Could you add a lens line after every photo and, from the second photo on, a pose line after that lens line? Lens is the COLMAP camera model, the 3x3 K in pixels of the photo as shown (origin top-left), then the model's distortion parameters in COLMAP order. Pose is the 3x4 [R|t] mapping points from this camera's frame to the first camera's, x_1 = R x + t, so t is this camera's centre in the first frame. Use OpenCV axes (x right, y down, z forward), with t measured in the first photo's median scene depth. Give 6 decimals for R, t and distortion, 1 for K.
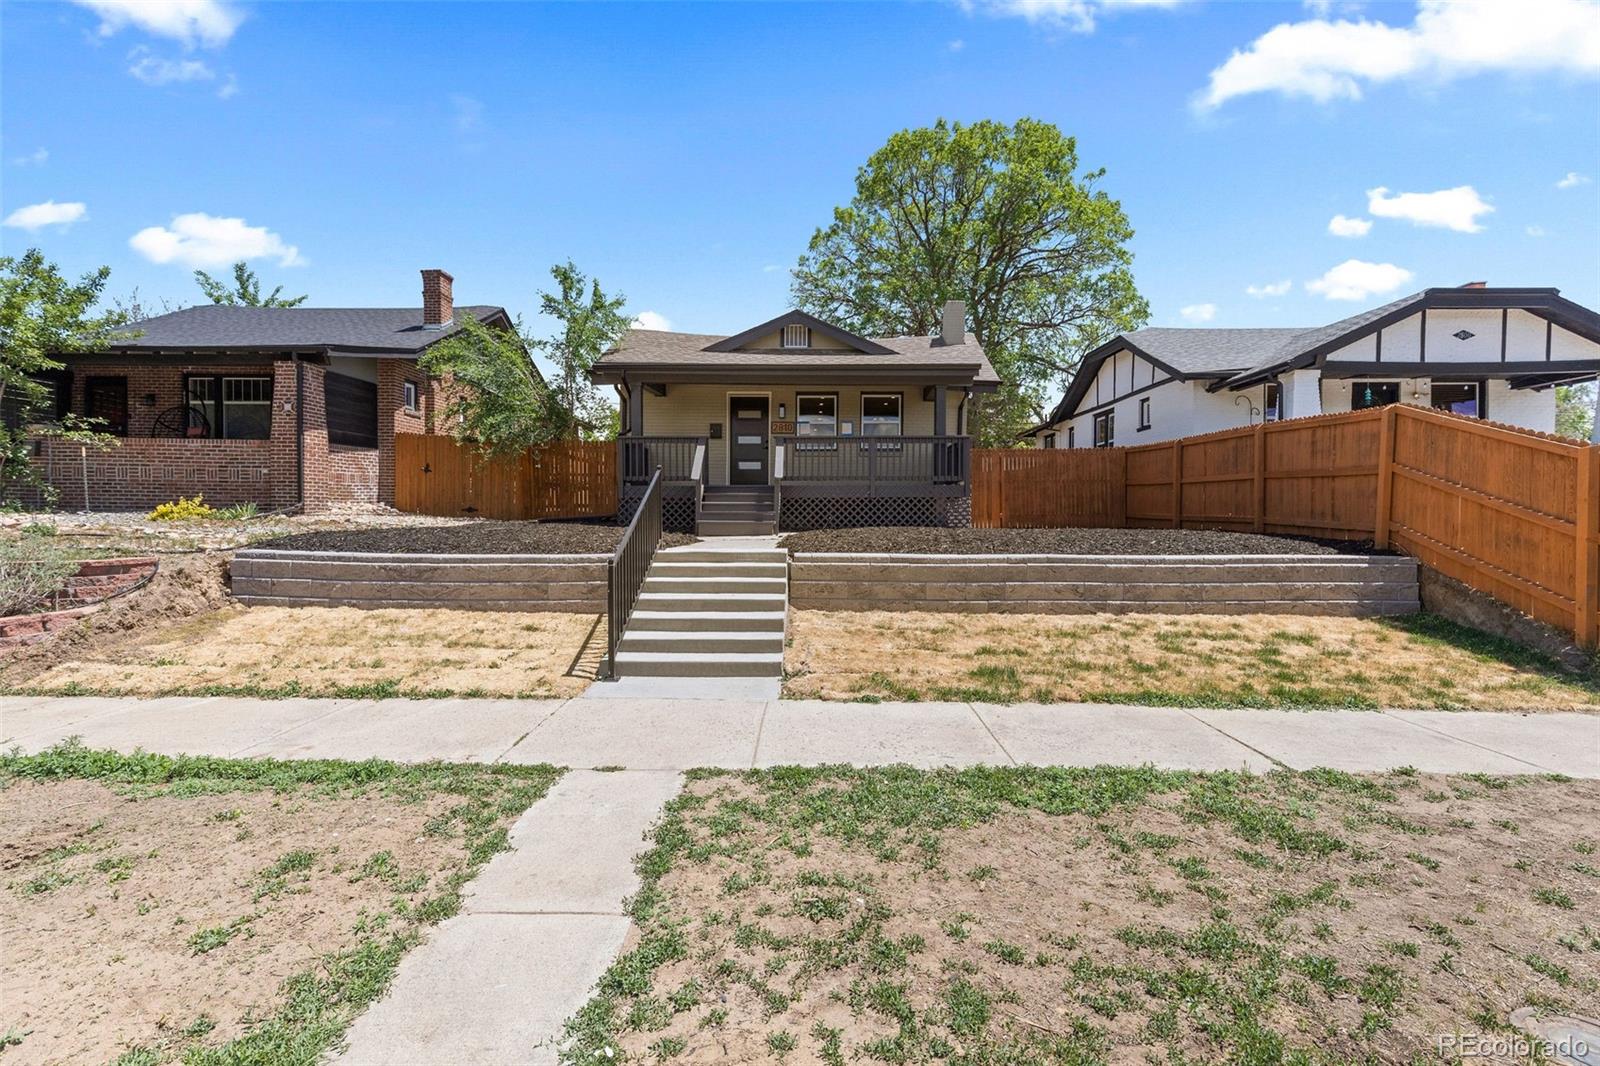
lens RADIAL K [[724.6, 0, 833.9], [0, 724.6, 502.9], [0, 0, 1]] dist [0.011248, -0.001449]
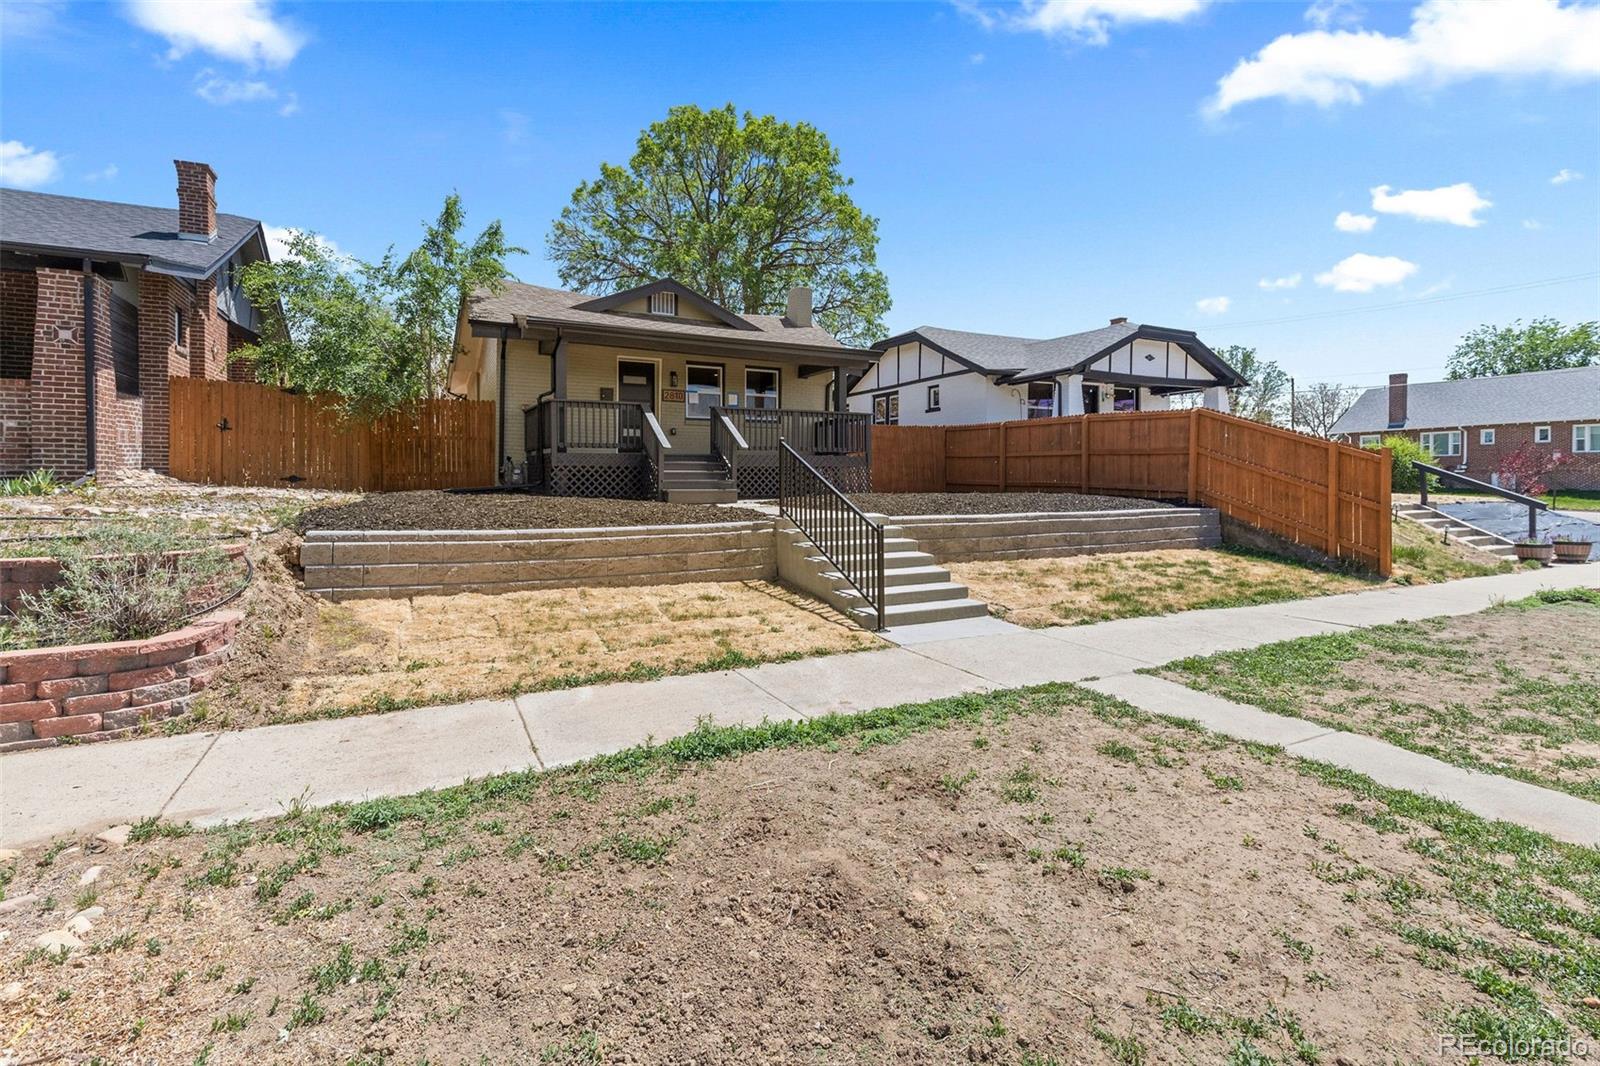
lens RADIAL K [[724.6, 0, 829.8], [0, 724.6, 468.3], [0, 0, 1]] dist [0.011248, -0.001449]
pose [[0.880284, 0.003858, 0.474431, -0.357090], [-0.002903, 0.999992, -0.002744, -0.001994], [-0.474438, 0.001039, 0.880288, 0.019526]]
